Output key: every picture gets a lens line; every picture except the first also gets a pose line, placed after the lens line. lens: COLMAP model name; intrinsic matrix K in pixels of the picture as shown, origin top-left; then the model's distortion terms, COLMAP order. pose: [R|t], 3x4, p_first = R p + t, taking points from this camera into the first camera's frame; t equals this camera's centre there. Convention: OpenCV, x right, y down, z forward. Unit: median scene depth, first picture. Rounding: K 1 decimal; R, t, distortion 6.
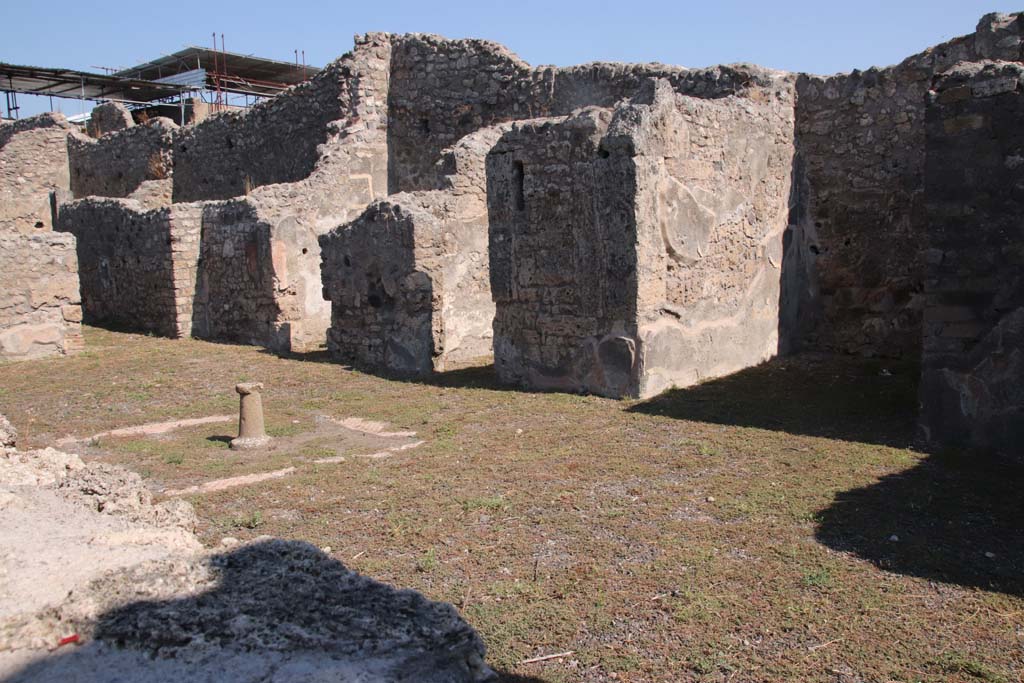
lens RADIAL K [[897.7, 0, 511.5], [0, 897.7, 342.1], [0, 0, 1]] dist [-0.010524, 0.004006]
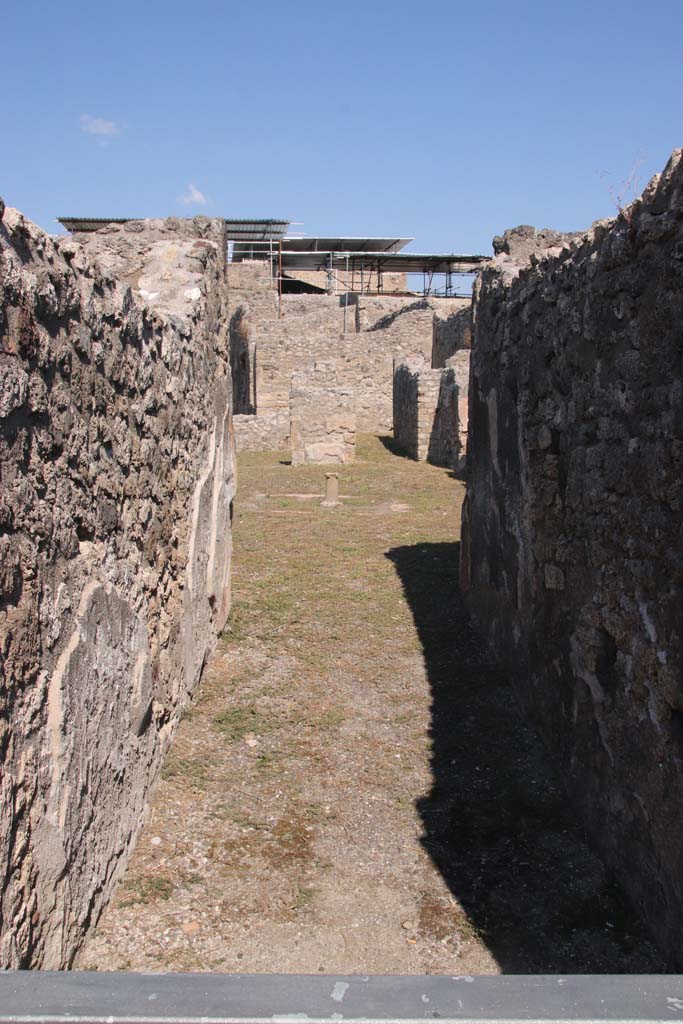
lens RADIAL K [[897.7, 0, 341.9], [0, 897.7, 510.0], [0, 0, 1]] dist [-0.010524, 0.004006]
pose [[0.770974, 0.113951, -0.626589, 0.471490], [-0.105090, 0.993138, 0.051306, 0.013176], [0.628136, 0.026293, 0.777659, -0.226757]]
